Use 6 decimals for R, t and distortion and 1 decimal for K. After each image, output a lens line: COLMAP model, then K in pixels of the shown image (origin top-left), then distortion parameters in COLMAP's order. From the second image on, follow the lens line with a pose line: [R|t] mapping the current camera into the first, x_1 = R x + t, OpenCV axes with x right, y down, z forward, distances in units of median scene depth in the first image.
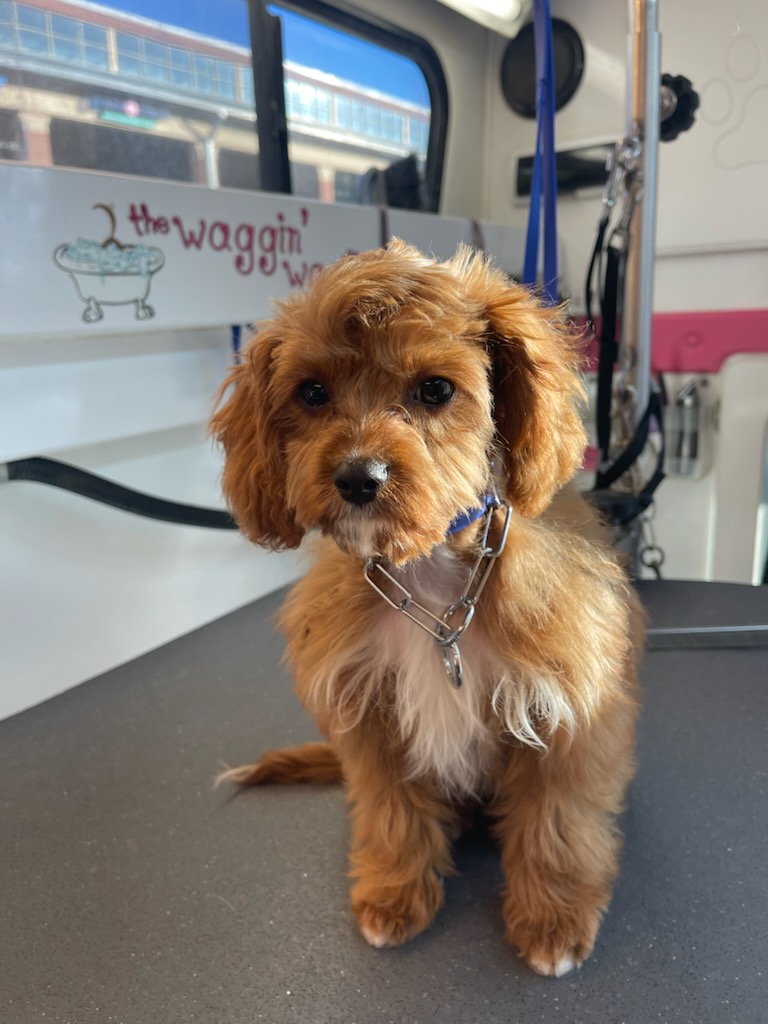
lens RADIAL K [[765.6, 0, 382.3], [0, 765.6, 522.1], [0, 0, 1]] dist [-0.002066, -0.000154]
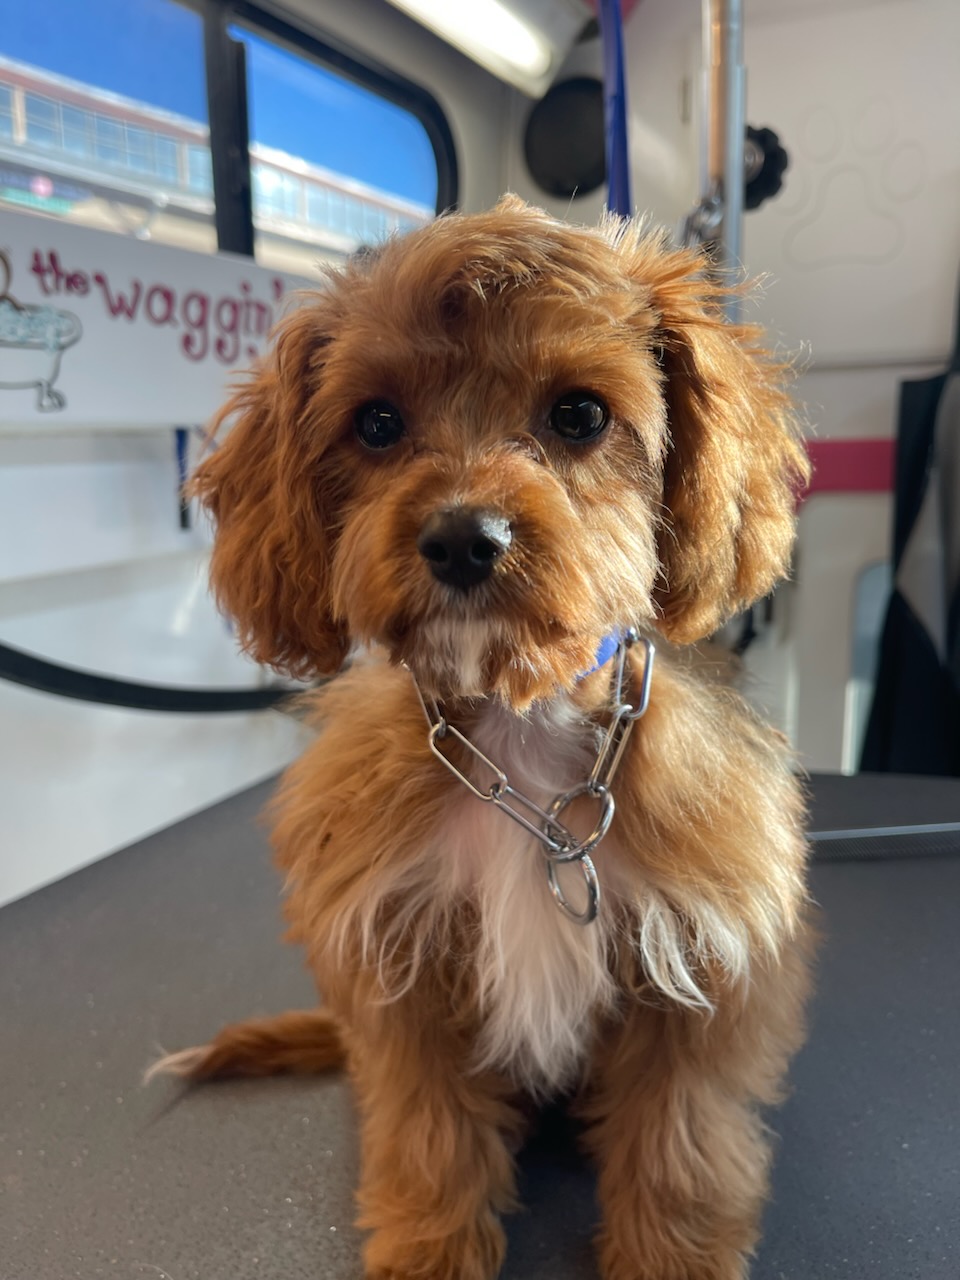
lens RADIAL K [[963.3, 0, 480.0], [0, 963.3, 640.0], [0, 0, 1]] dist [0.058306, -0.090975]
pose [[0.992410, 0.001819, 0.122962, -0.045609], [0.007149, 0.997346, -0.072450, 0.026482], [-0.122768, 0.072779, 0.989763, 0.133085]]
